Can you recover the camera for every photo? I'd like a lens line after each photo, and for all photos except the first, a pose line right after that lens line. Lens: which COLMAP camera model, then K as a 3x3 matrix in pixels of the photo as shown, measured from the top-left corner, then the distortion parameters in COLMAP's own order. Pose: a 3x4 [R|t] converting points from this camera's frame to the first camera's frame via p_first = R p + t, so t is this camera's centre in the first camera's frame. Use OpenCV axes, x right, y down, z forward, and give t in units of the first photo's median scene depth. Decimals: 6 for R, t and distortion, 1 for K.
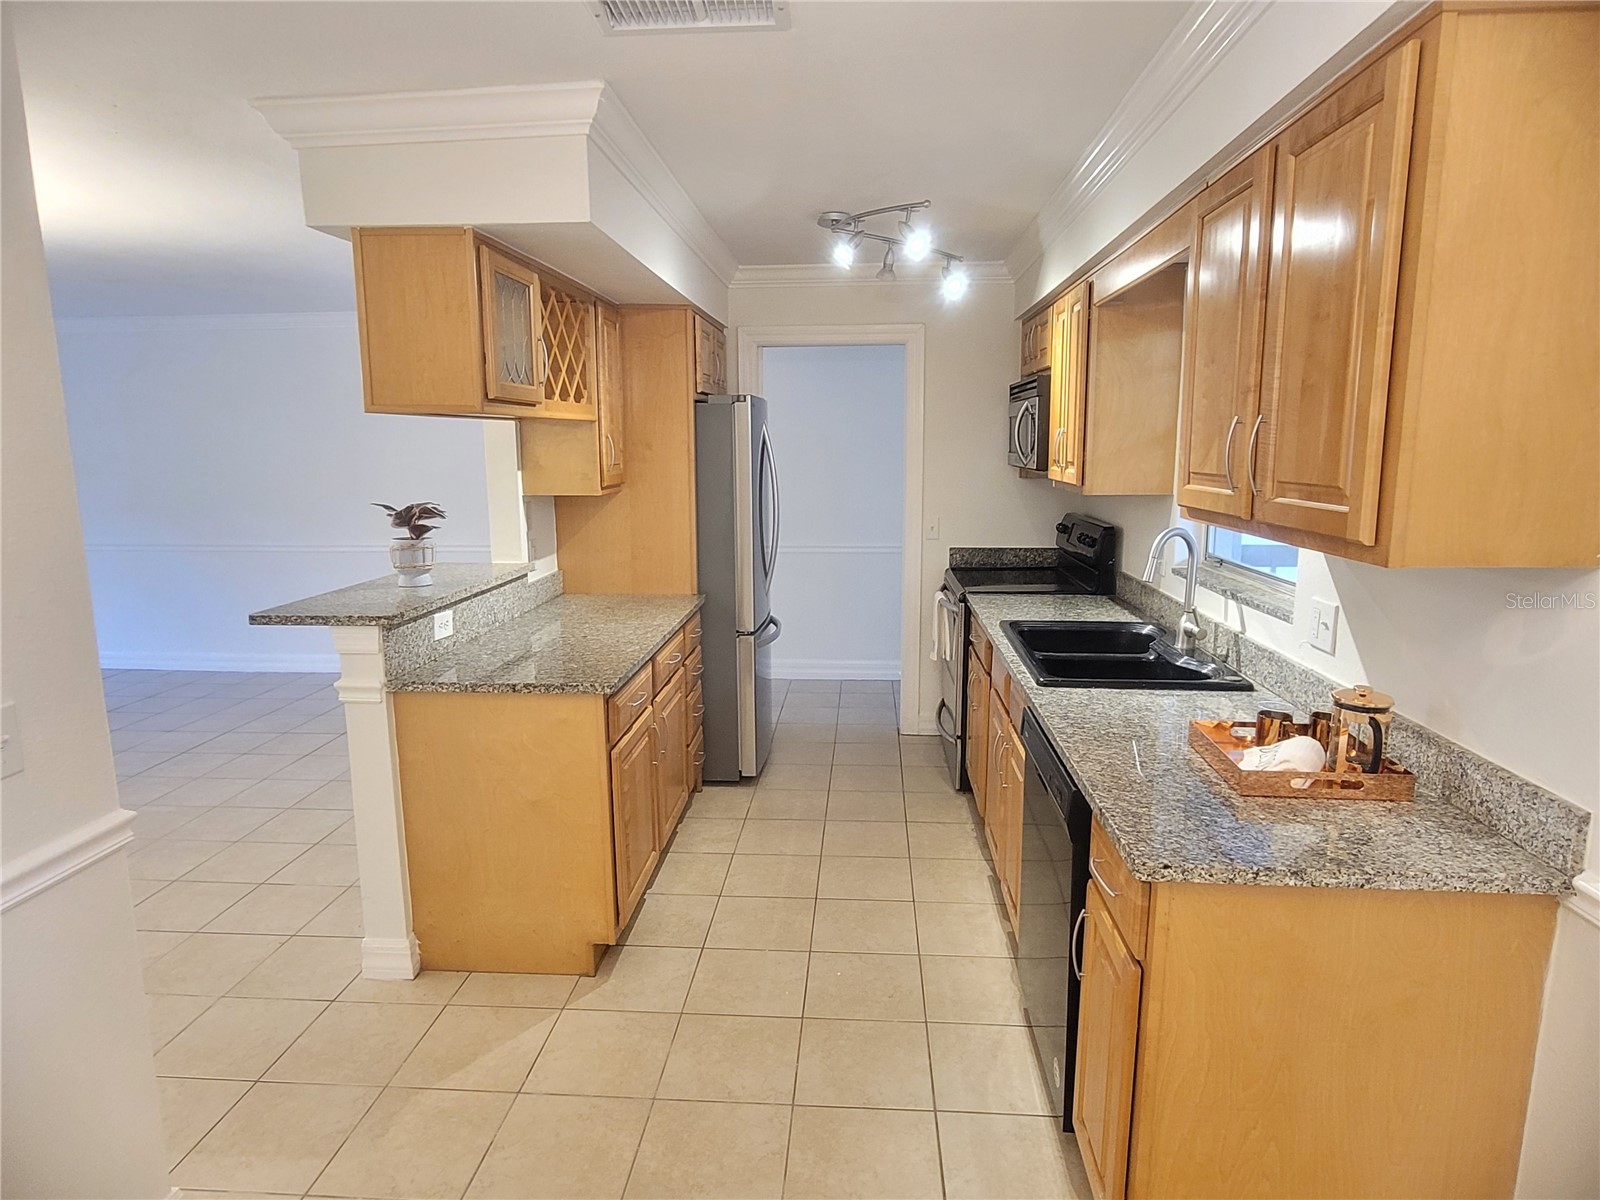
lens RADIAL K [[934.1, 0, 800.0], [0, 934.1, 600.0], [0, 0, 1]] dist [-0.004623, 0.001079]
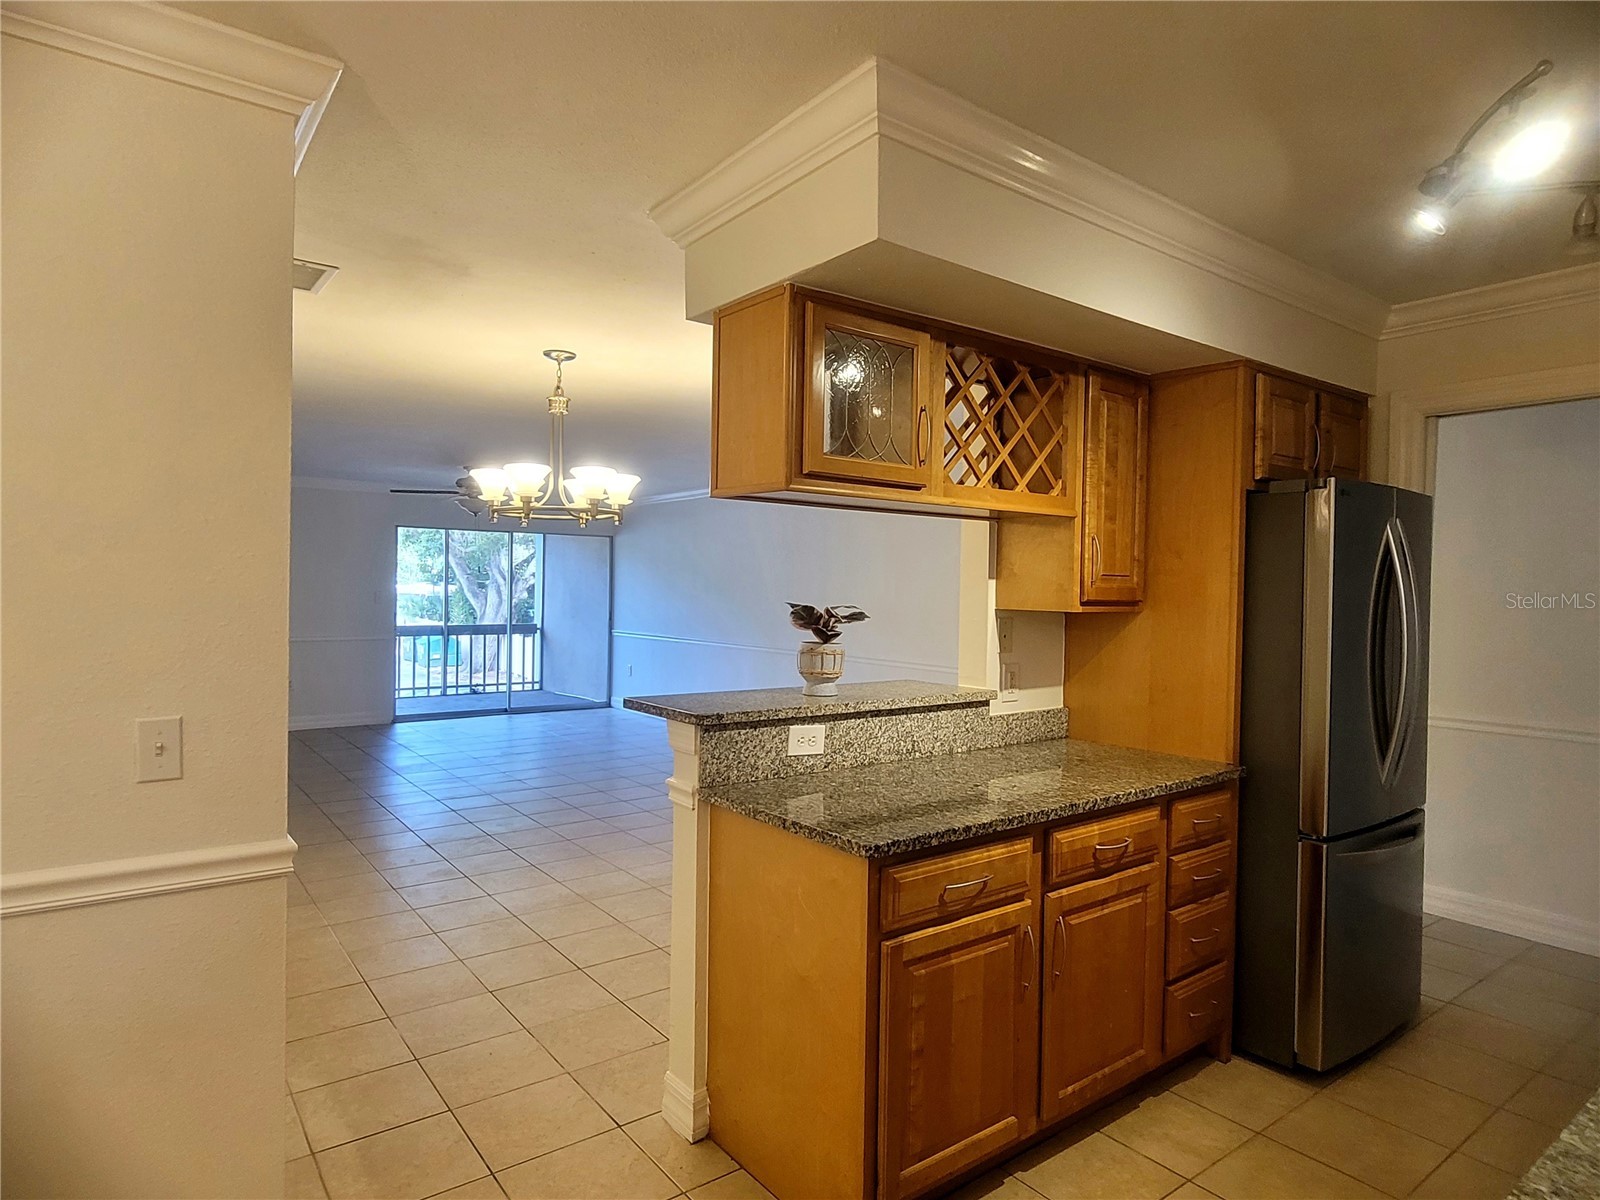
lens RADIAL K [[934.1, 0, 800.0], [0, 934.1, 600.0], [0, 0, 1]] dist [-0.004623, 0.001079]
pose [[0.654911, 0.026775, -0.755232, 0.250301], [-0.147451, 0.984692, -0.092955, -0.018575], [0.741181, 0.172237, 0.648833, 0.370177]]
